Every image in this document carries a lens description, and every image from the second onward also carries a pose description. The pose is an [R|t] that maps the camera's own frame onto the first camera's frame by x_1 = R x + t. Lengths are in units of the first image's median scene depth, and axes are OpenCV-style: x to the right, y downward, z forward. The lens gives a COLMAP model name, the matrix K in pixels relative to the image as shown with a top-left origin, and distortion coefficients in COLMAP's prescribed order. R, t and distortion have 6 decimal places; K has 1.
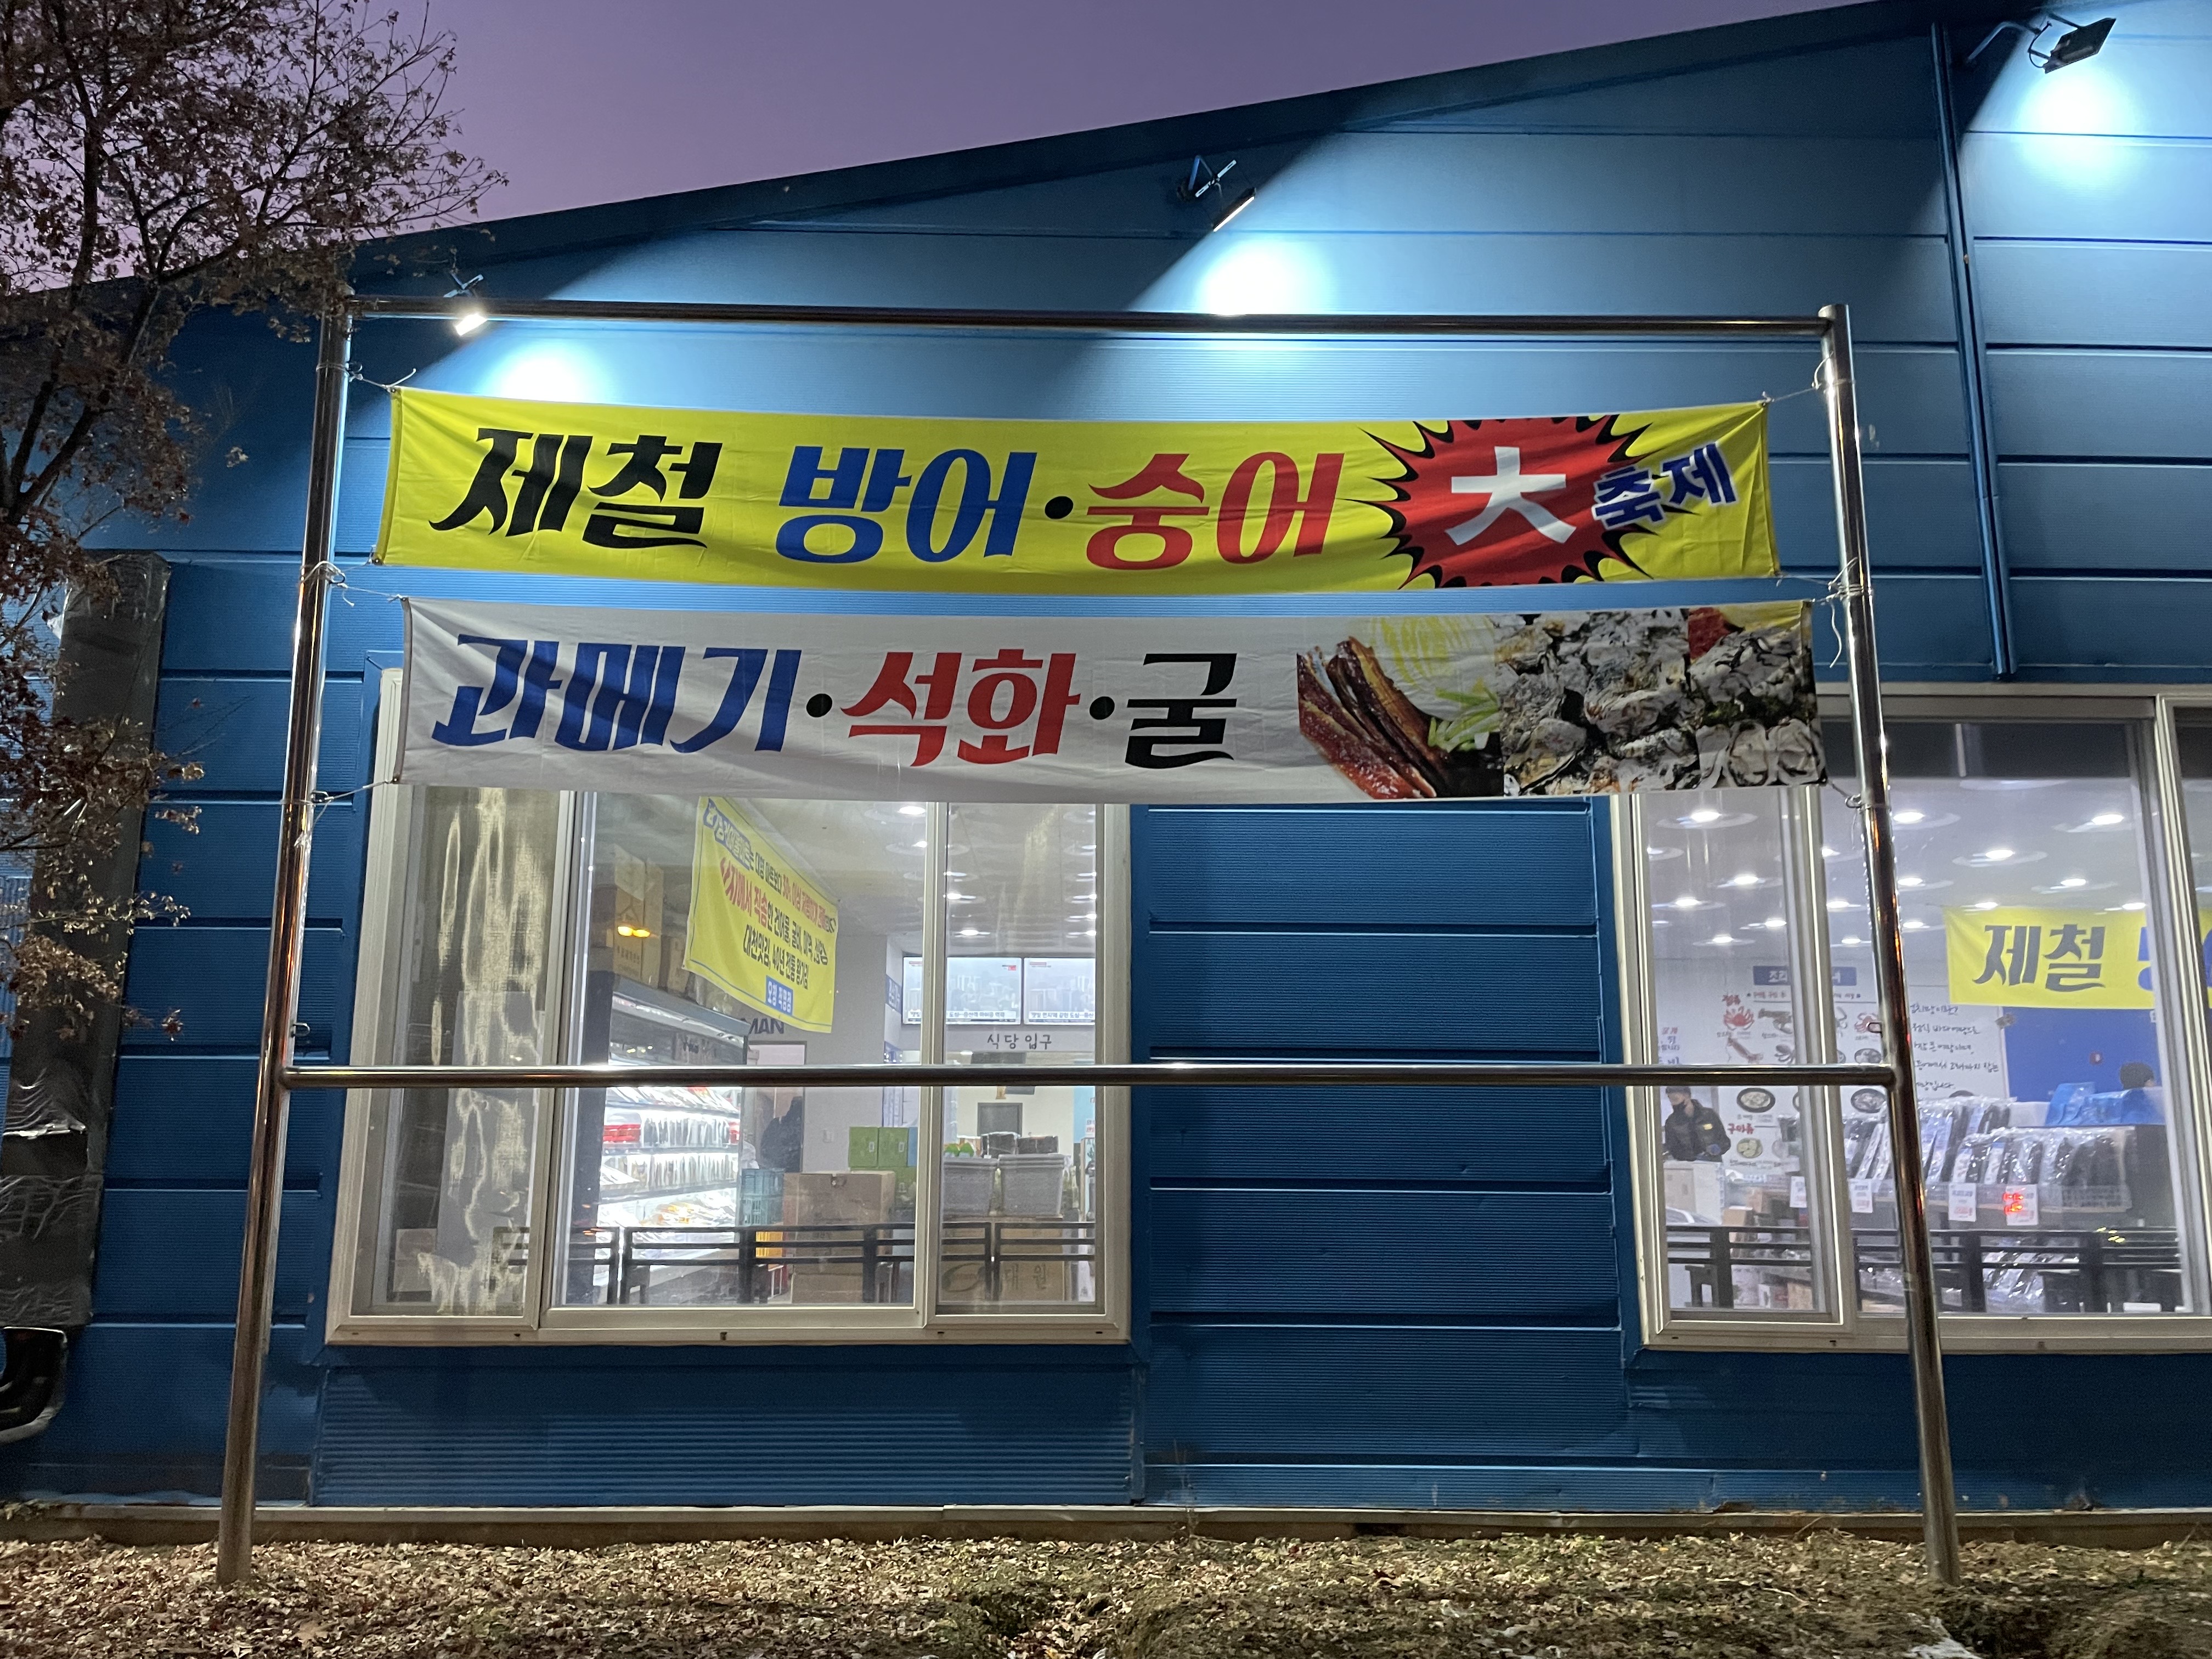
lens RADIAL K [[1692.3, 0, 1106.0], [0, 1692.3, 829.5], [0, 0, 1]] dist [0.065470, -0.097730]
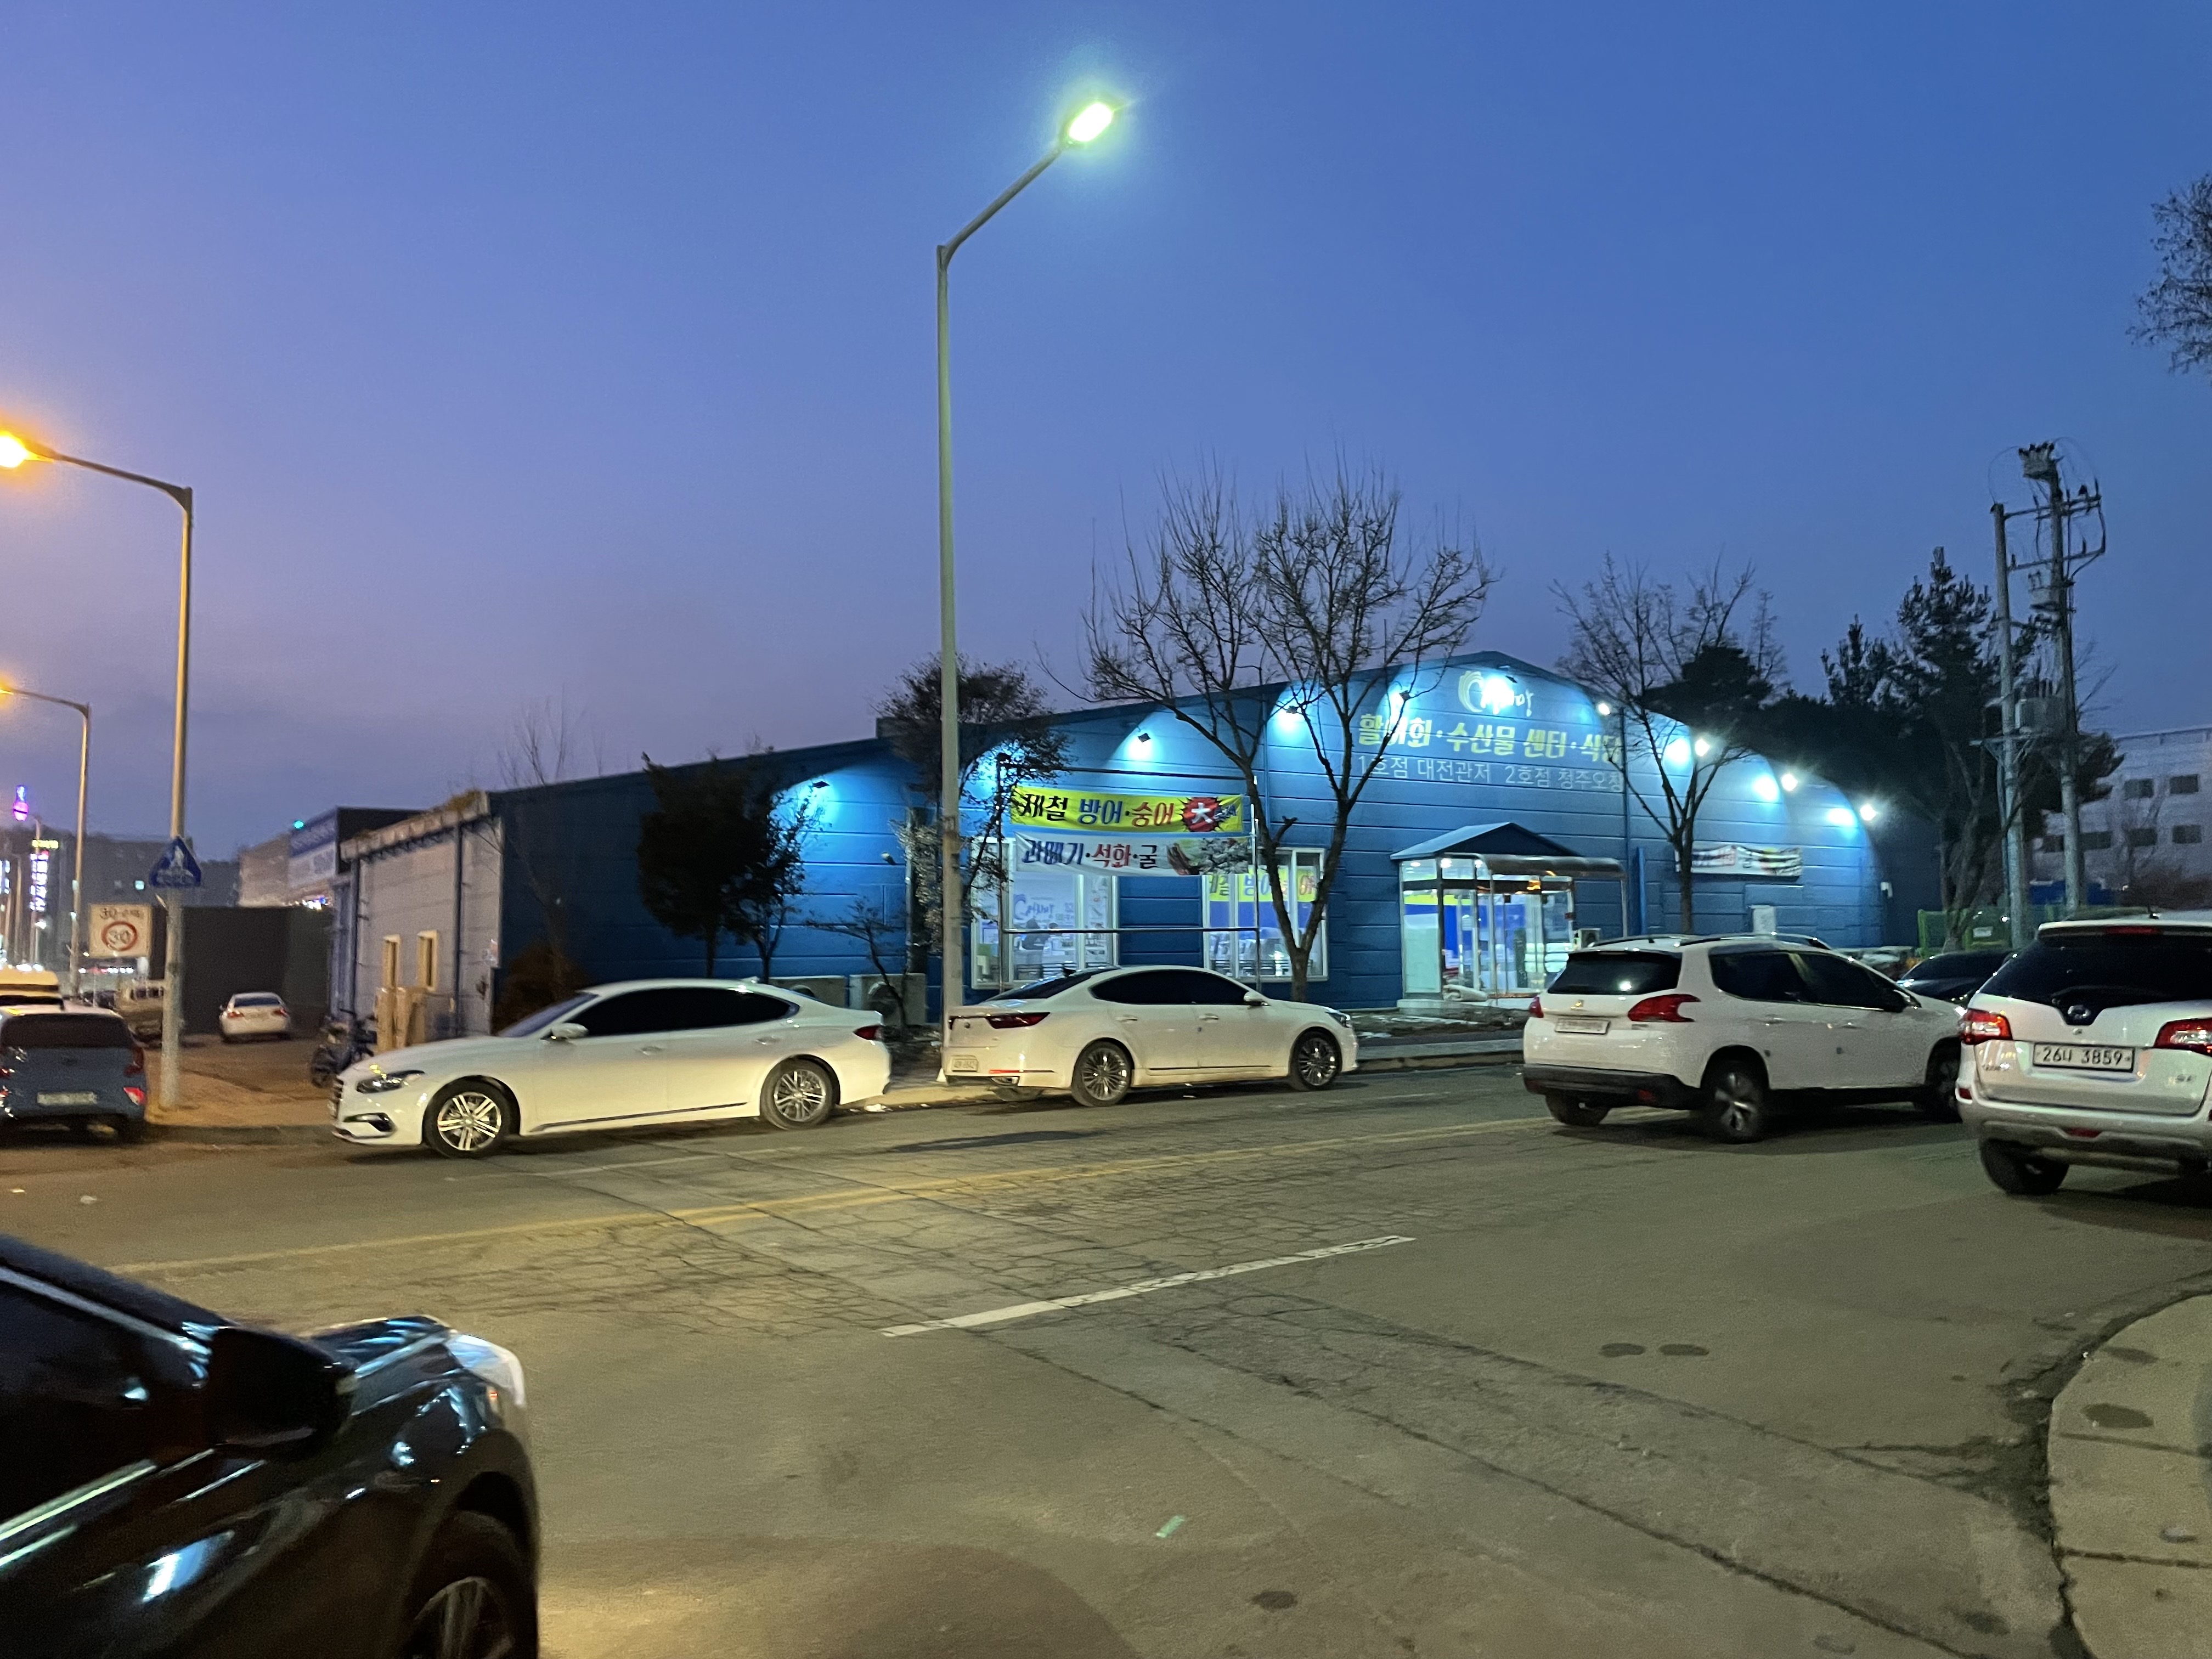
lens RADIAL K [[1692.3, 0, 1106.0], [0, 1692.3, 829.5], [0, 0, 1]] dist [0.065470, -0.097730]
pose [[0.832665, 0.022732, 0.553310, -2.748152], [-0.086446, 0.992244, 0.089327, -0.571124], [-0.546988, -0.122211, 0.828172, -2.965496]]
